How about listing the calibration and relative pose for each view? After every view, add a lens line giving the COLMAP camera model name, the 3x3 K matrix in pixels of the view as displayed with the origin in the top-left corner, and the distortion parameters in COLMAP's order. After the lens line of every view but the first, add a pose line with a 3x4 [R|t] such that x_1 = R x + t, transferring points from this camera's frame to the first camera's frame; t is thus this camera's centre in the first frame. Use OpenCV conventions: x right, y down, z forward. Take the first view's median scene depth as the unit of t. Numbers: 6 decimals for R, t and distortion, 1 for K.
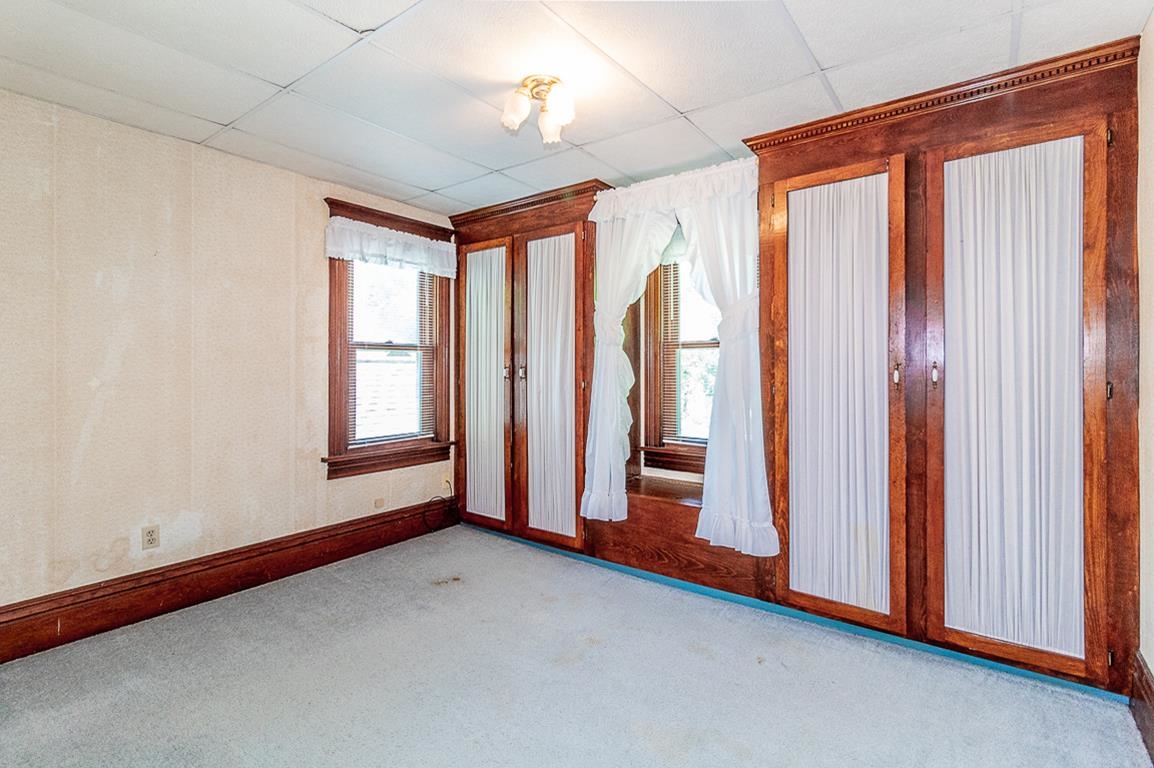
lens RADIAL K [[544.5, 0, 553.0], [0, 544.5, 366.6], [0, 0, 1]] dist [0.001050, 0.003033]
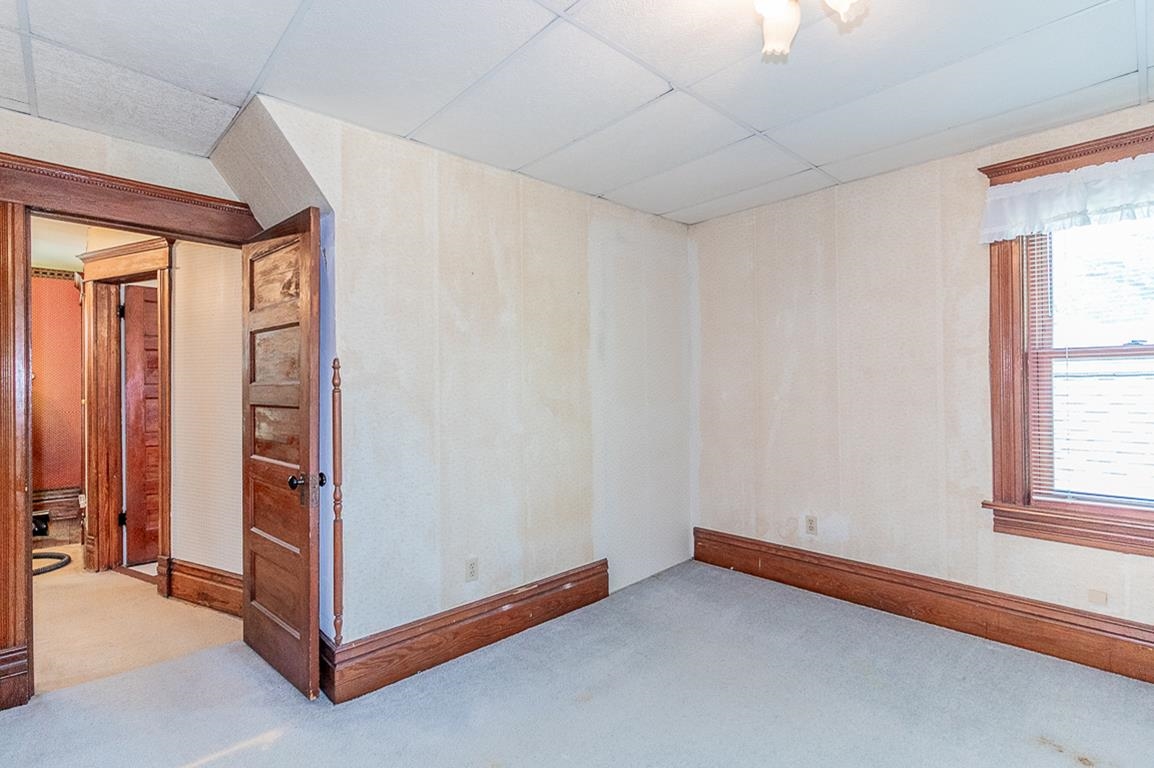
lens RADIAL K [[544.5, 0, 577.5], [0, 544.5, 382.0], [0, 0, 1]] dist [0.001050, 0.003033]
pose [[-0.150911, -0.002853, -0.988543, 0.516798], [0.010458, 0.999935, -0.004482, -0.007377], [0.988492, -0.011015, -0.150872, 0.630007]]
